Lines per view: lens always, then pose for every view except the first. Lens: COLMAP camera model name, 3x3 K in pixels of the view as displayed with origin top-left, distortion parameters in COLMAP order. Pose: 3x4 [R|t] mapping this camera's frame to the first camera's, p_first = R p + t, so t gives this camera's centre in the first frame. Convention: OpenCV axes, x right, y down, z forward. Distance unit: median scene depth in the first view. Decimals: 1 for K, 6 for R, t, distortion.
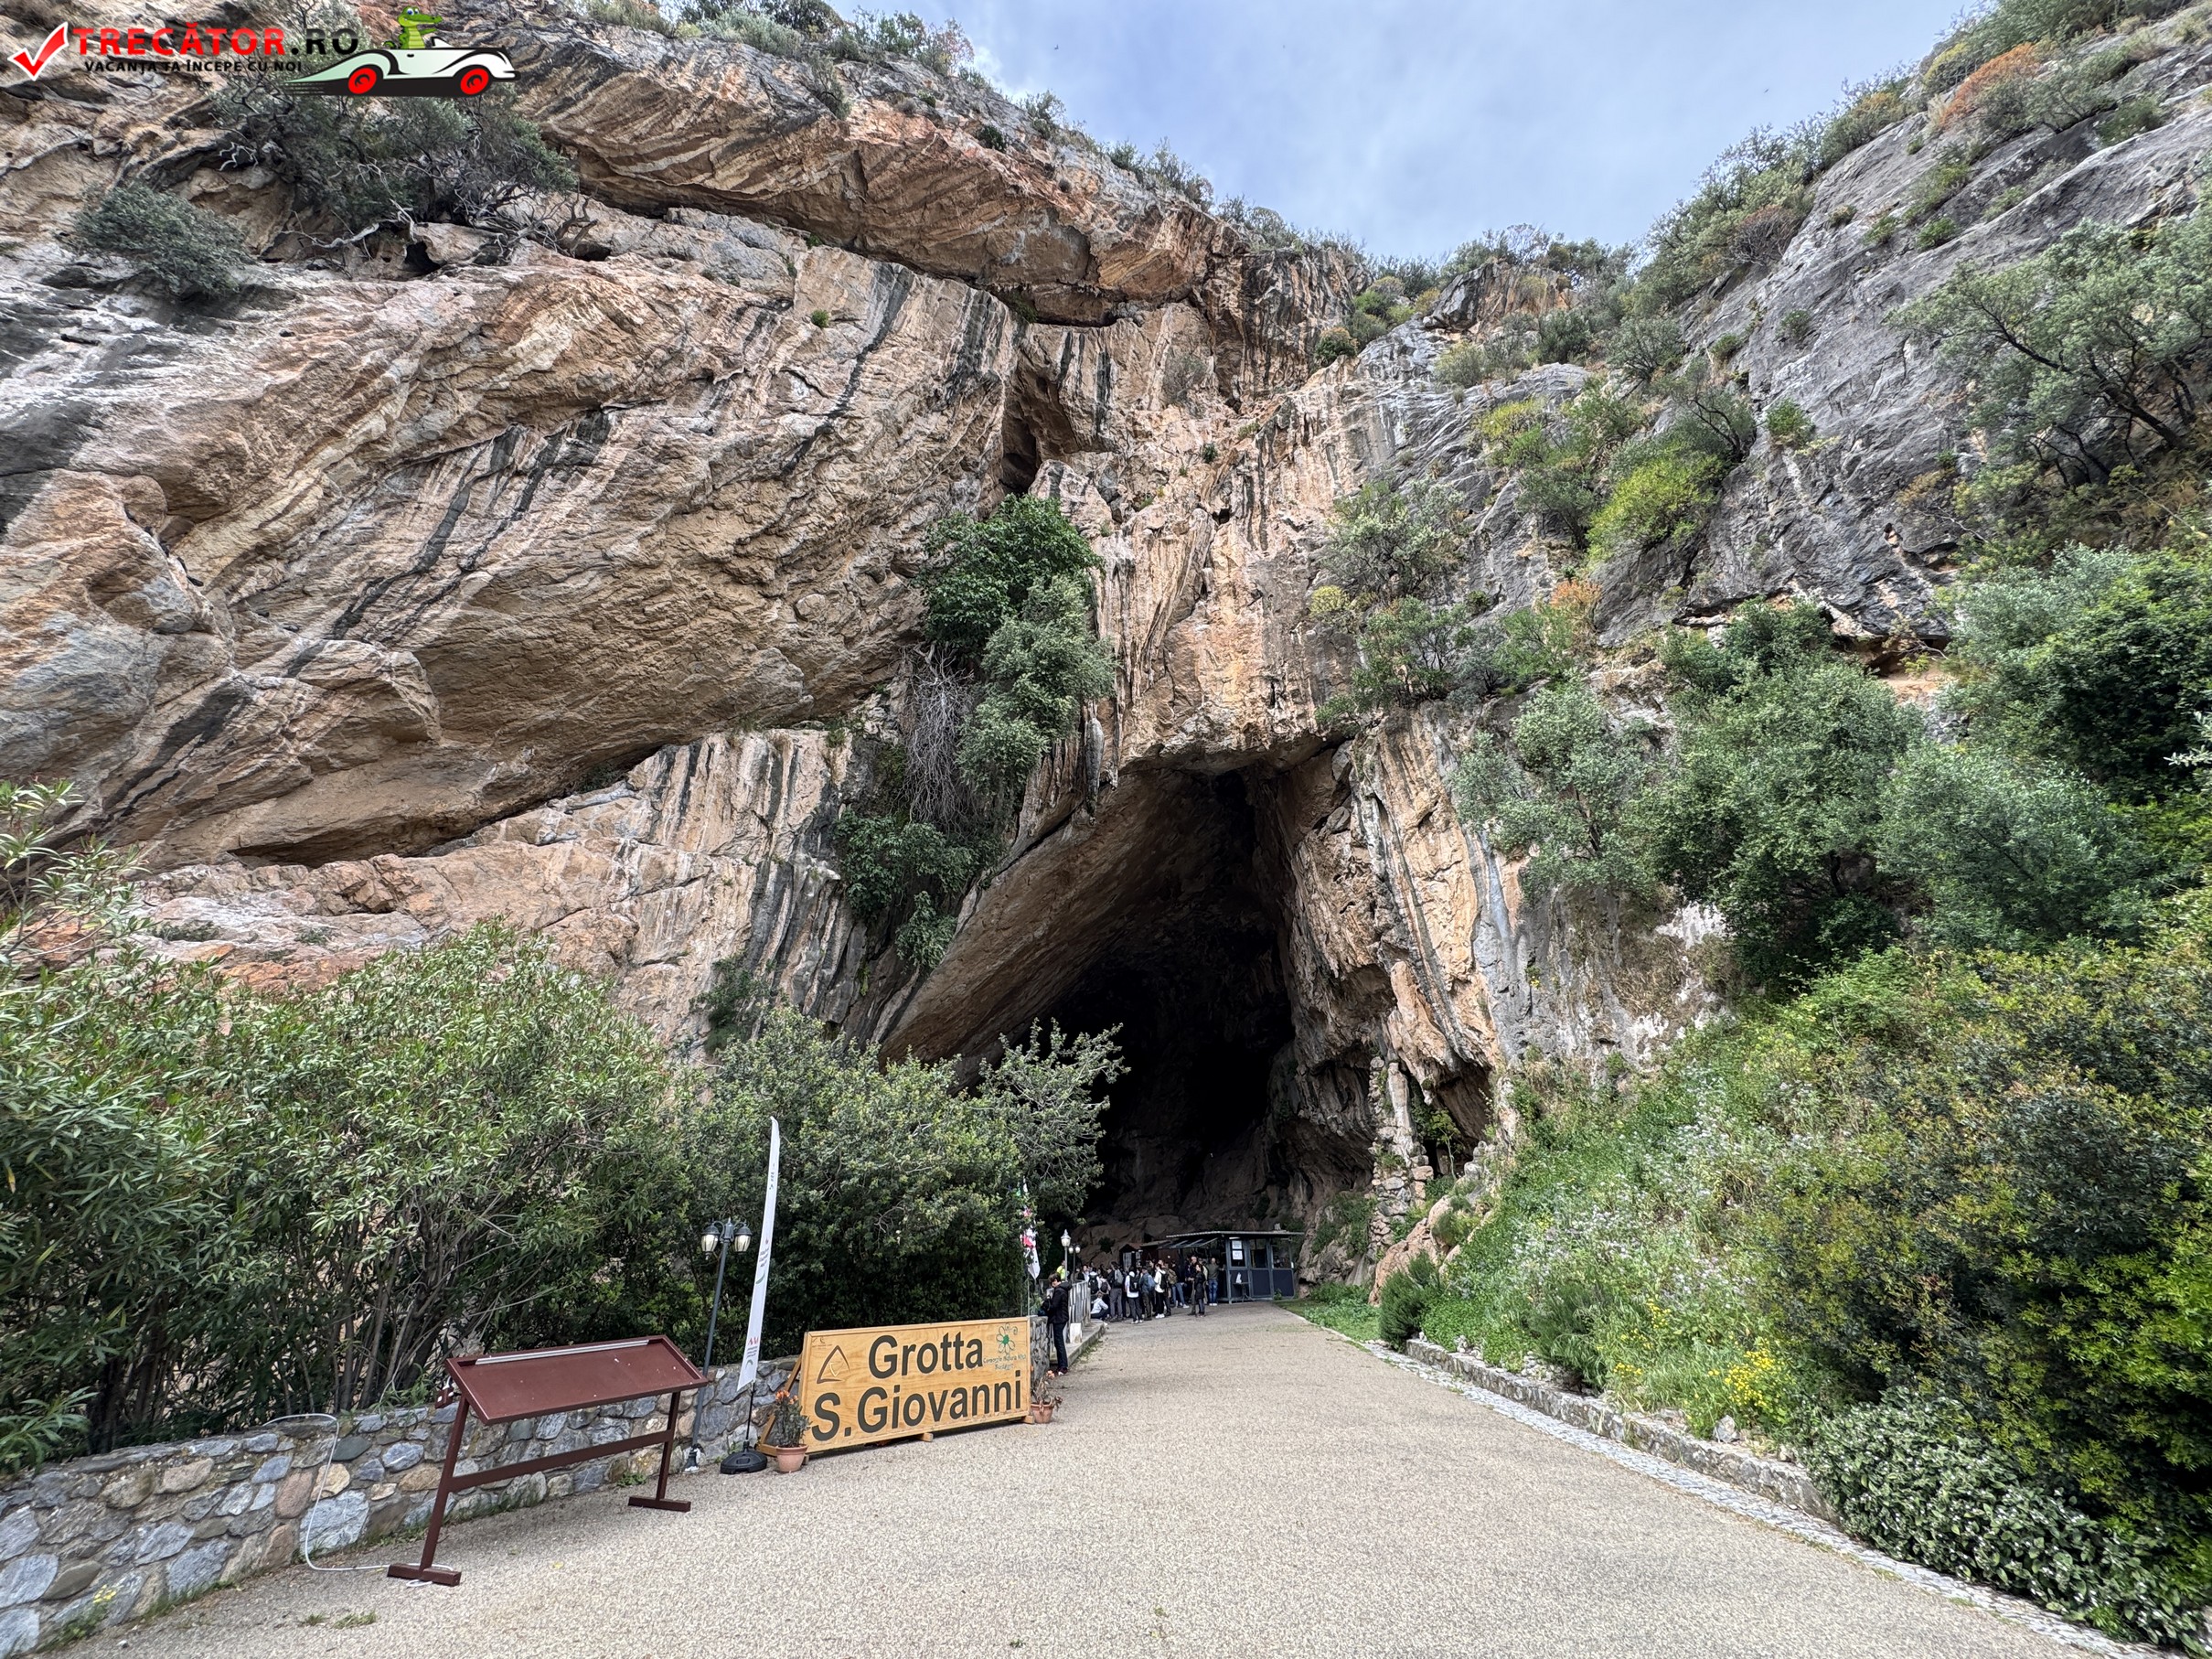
lens RADIAL K [[874.9, 0, 1108.0], [0, 874.9, 821.8], [0, 0, 1]] dist [-0.001736, -0.000380]
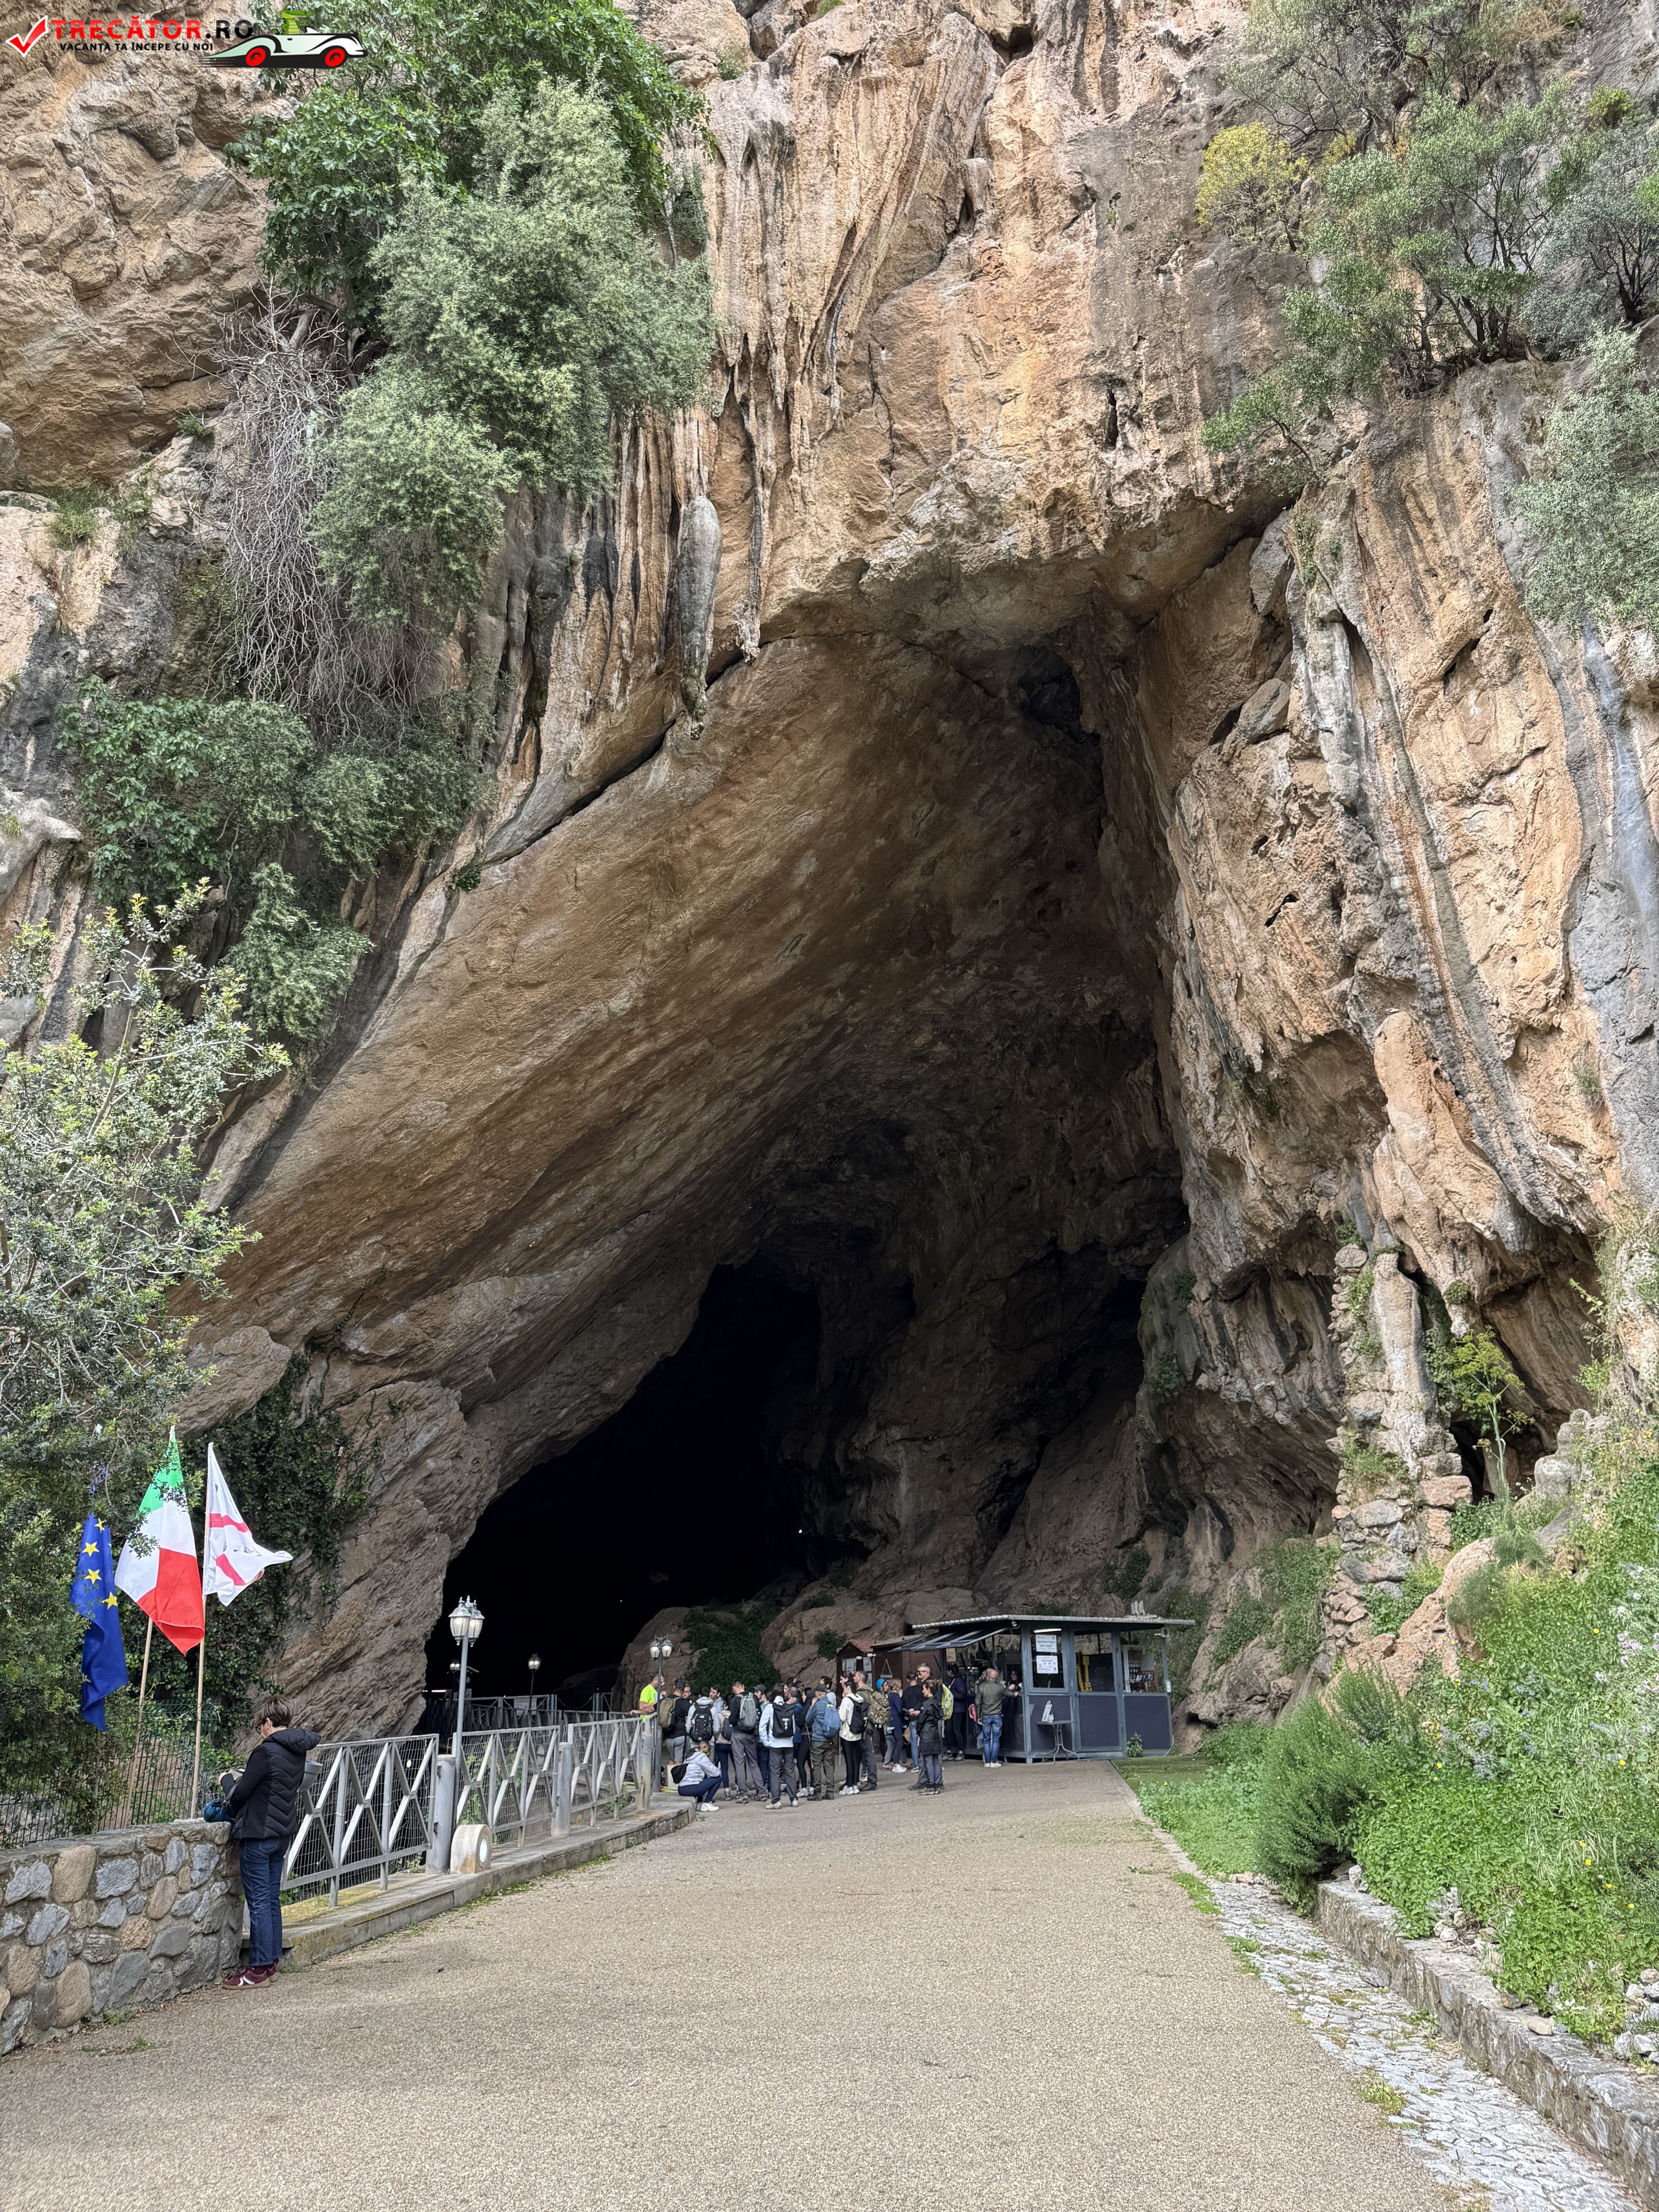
lens RADIAL K [[1551.1, 0, 826.0], [0, 1551.1, 1095.4], [0, 0, 1]] dist [0.104109, -0.150153]
pose [[0.997190, -0.021252, -0.071831, 0.103463], [0.029053, 0.993577, 0.109369, 0.102062], [0.069045, -0.111148, 0.991402, 0.200867]]
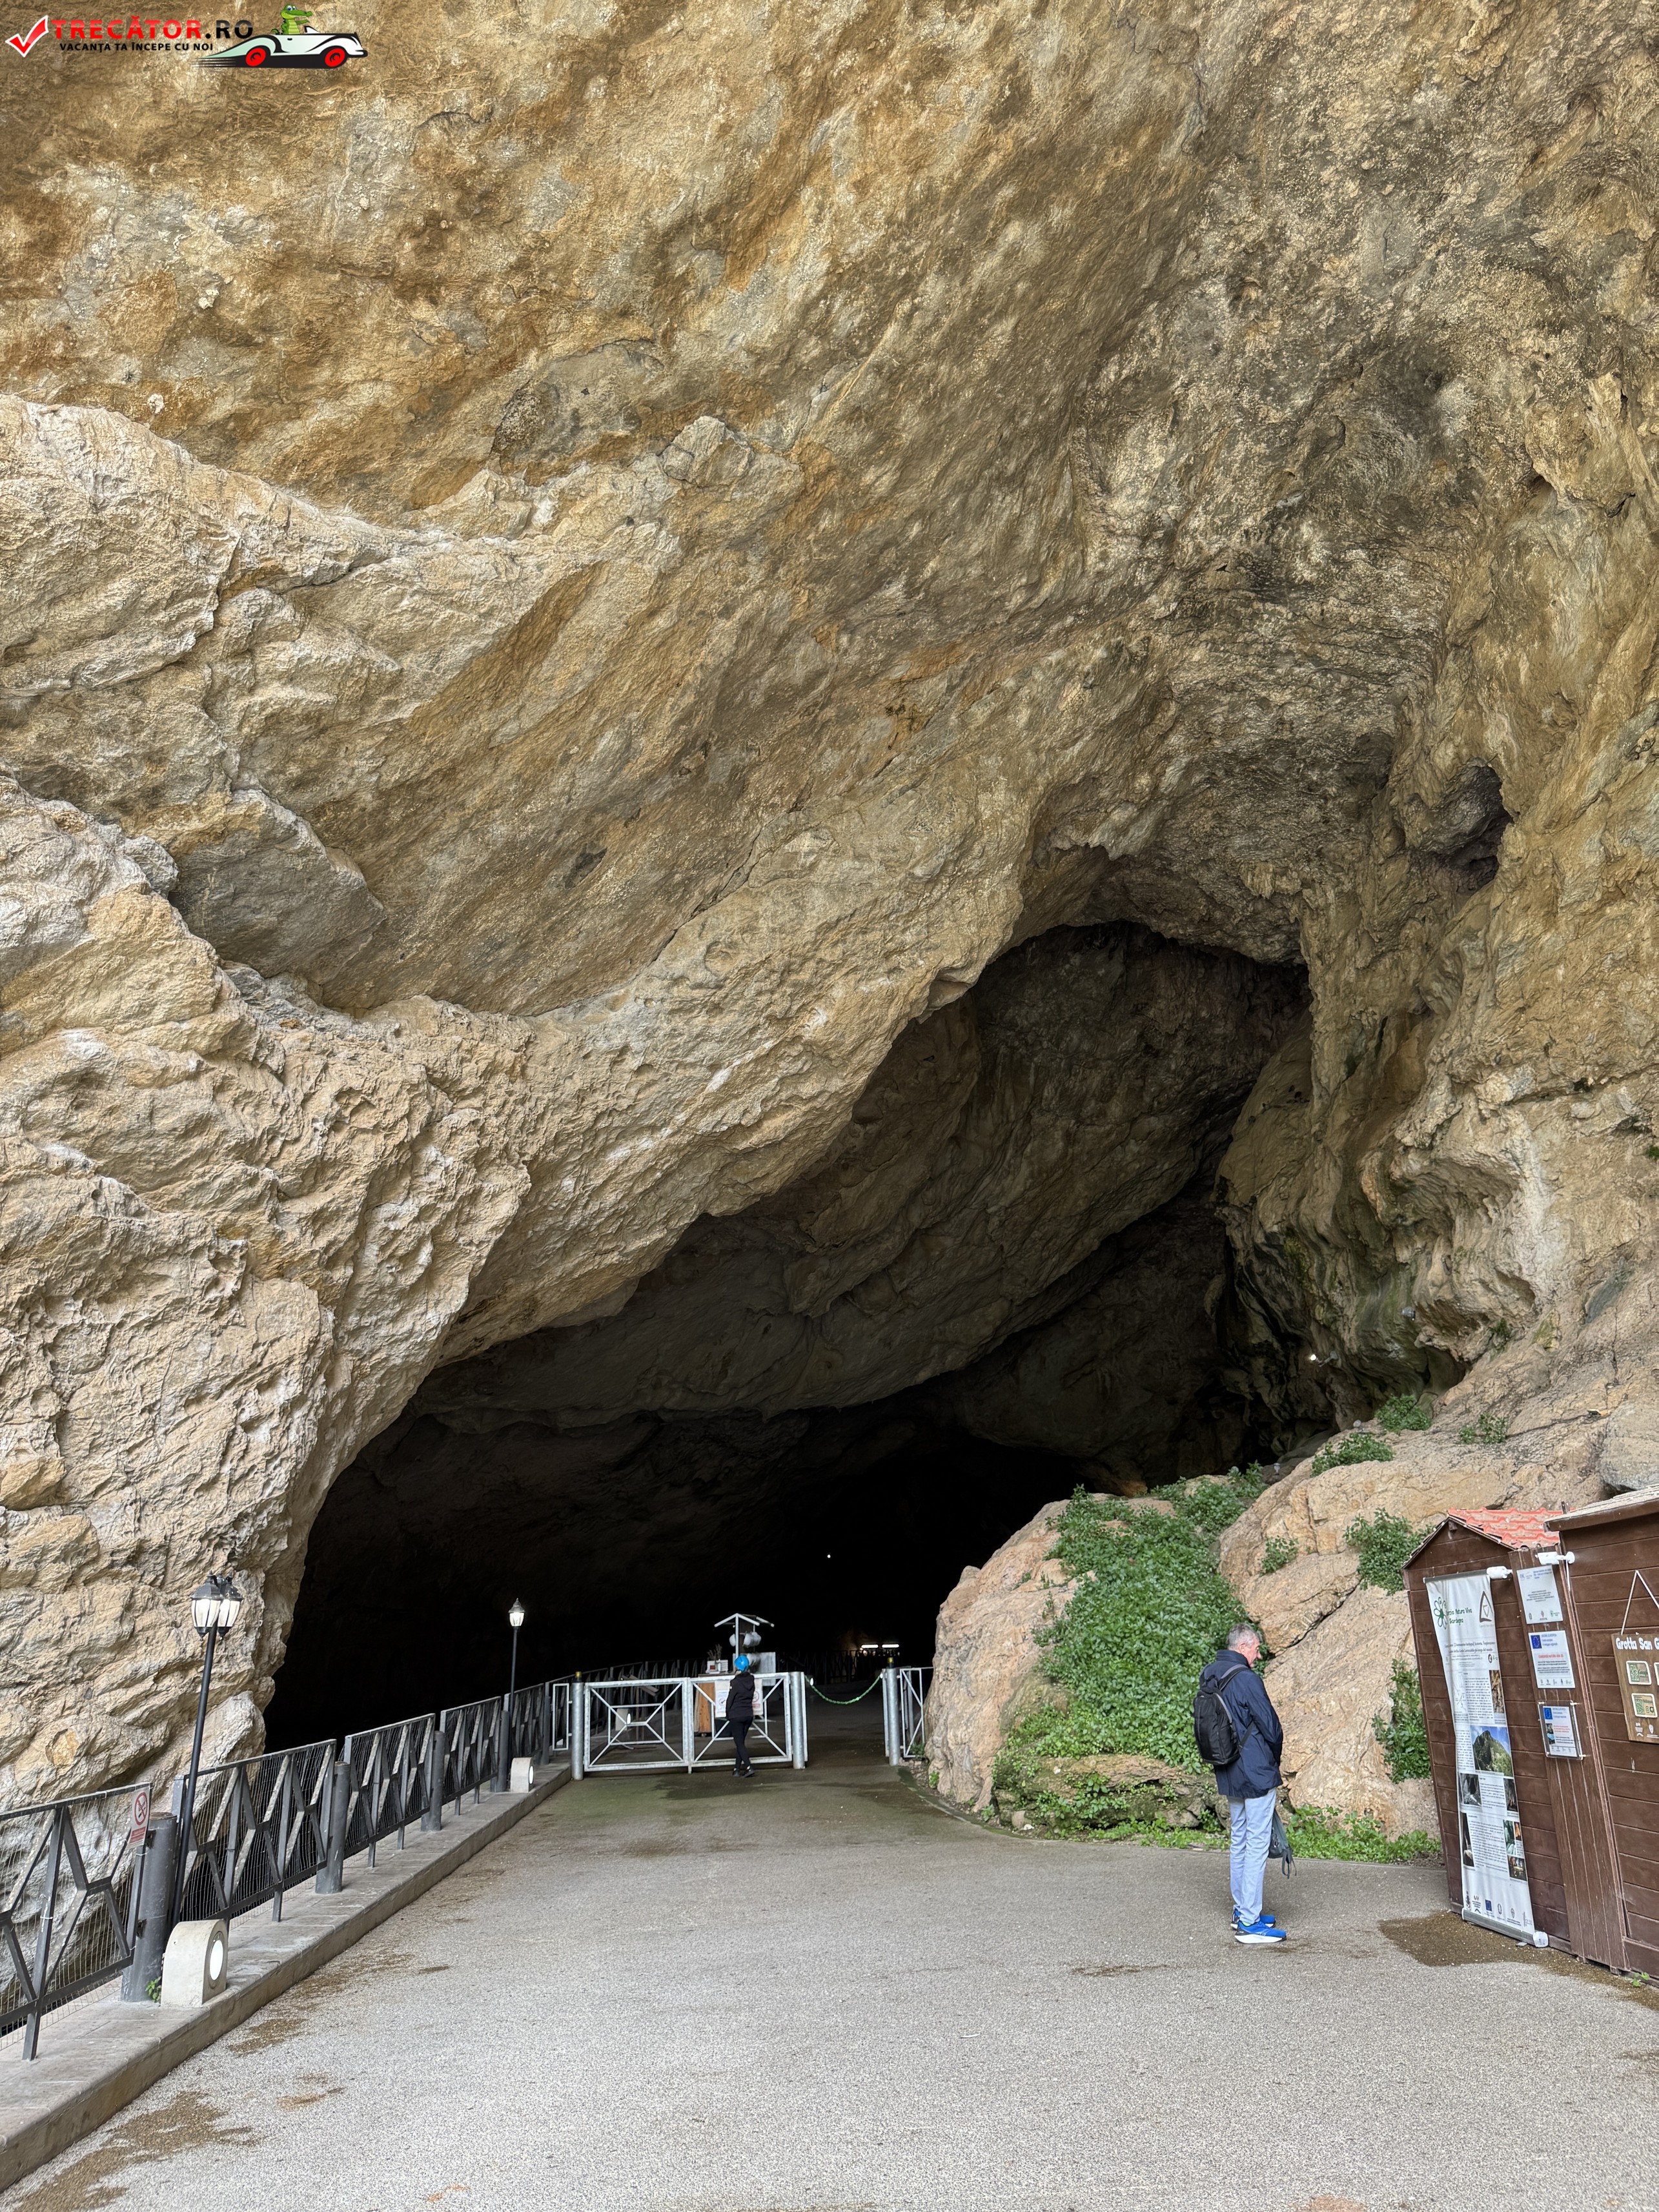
lens RADIAL K [[1556.3, 0, 804.4], [0, 1556.3, 1108.9], [0, 0, 1]] dist [0.113719, -0.193161]
pose [[0.910162, -0.133305, -0.392217, 0.045868], [0.190041, 0.975662, 0.109399, 0.490948], [0.368088, -0.174108, 0.913344, 0.983073]]
